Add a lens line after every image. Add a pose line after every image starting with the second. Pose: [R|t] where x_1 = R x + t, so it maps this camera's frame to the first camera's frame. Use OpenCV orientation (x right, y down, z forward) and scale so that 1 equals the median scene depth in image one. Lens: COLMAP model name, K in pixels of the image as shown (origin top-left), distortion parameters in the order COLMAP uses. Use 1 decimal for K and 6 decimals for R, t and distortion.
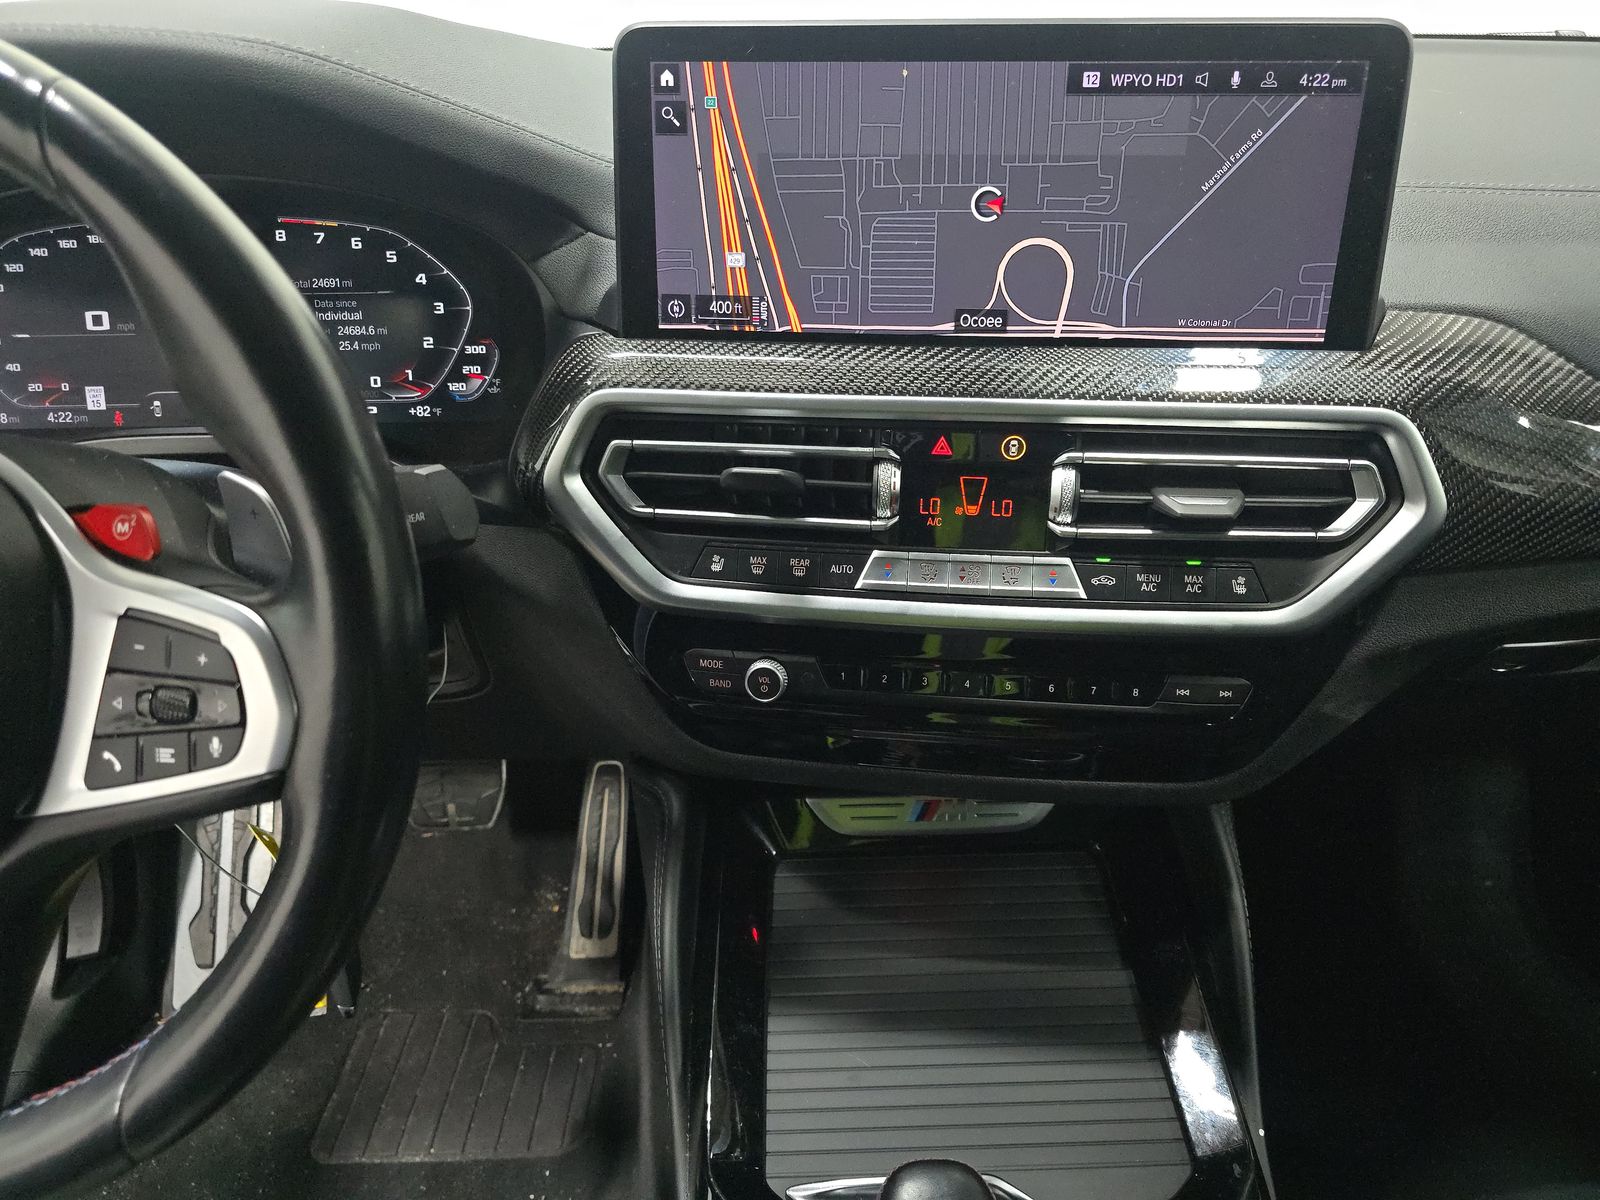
lens RADIAL K [[1031.9, 0, 873.6], [0, 1031.9, 600.3], [0, 0, 1]] dist [0.025131, -0.023111]
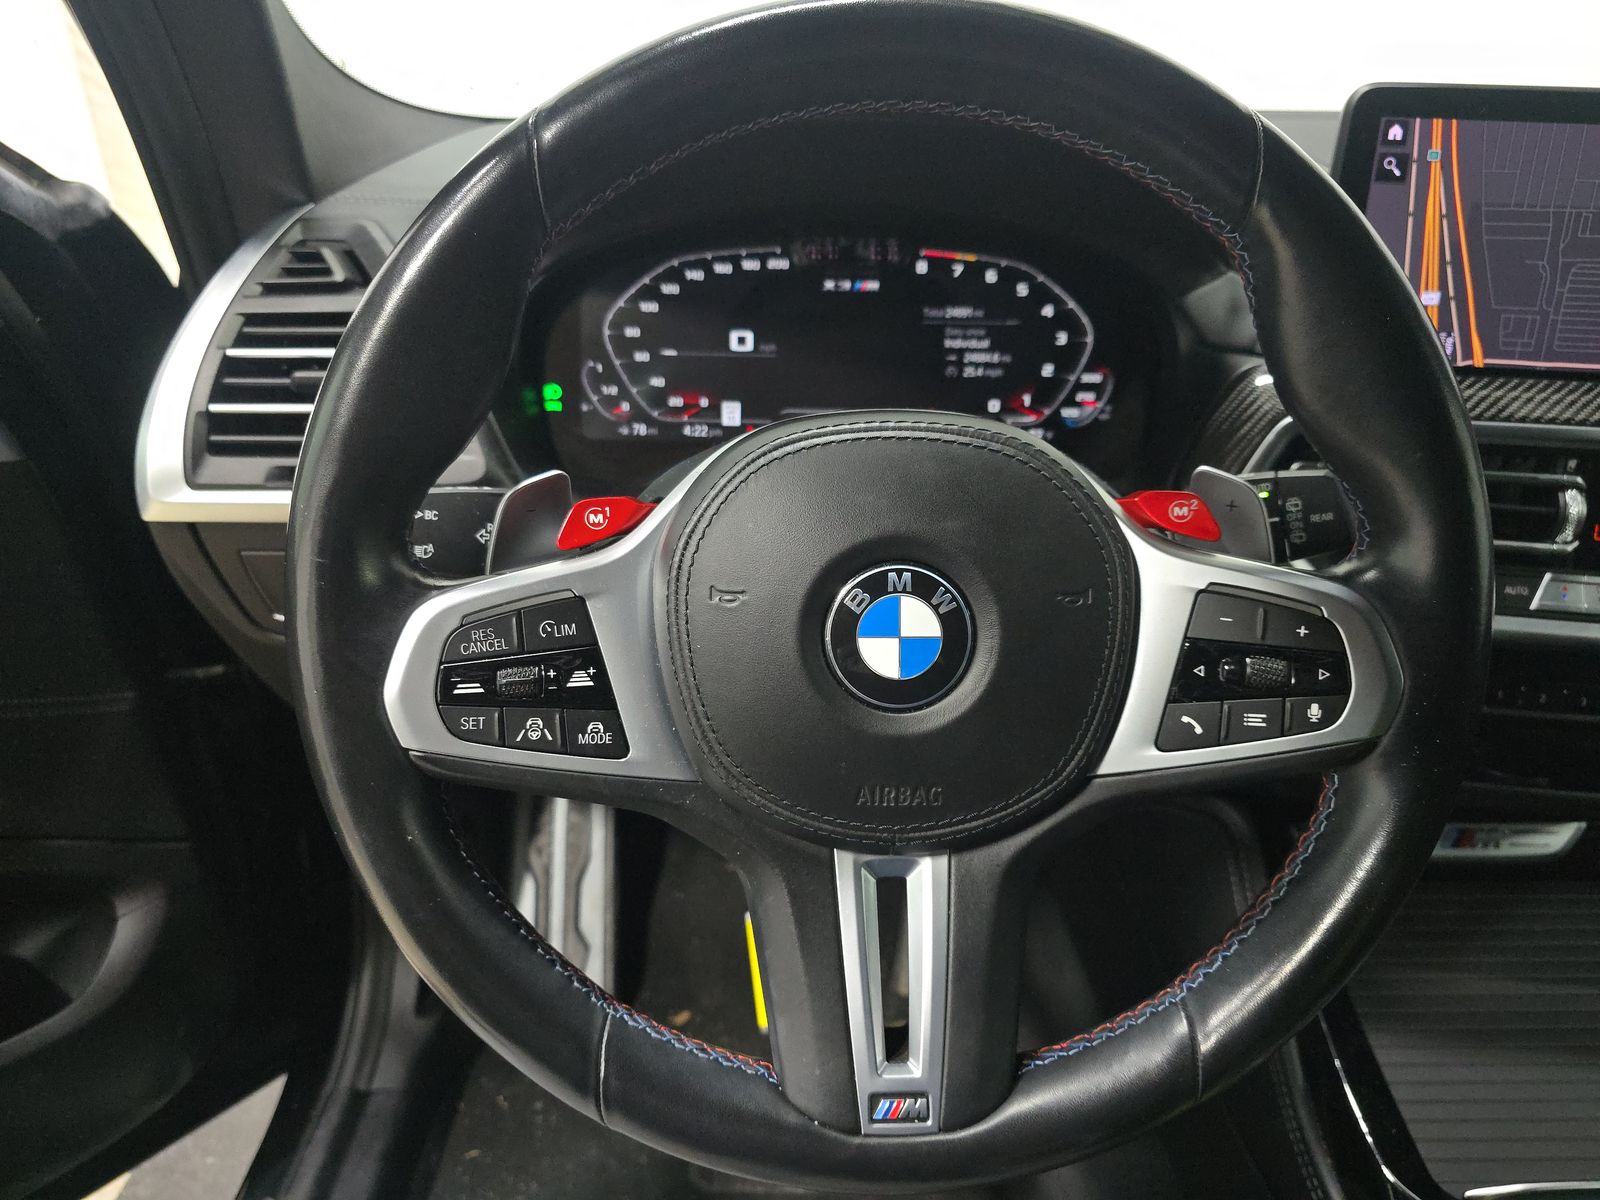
lens RADIAL K [[1059.1, 0, 796.0], [0, 1059.1, 610.1], [0, 0, 1]] dist [0.025644, -0.038463]
pose [[0.999556, 0.028666, 0.008128, -0.693187], [-0.028113, 0.997712, -0.061493, 0.069208], [-0.009872, 0.061237, 0.998074, -0.062058]]
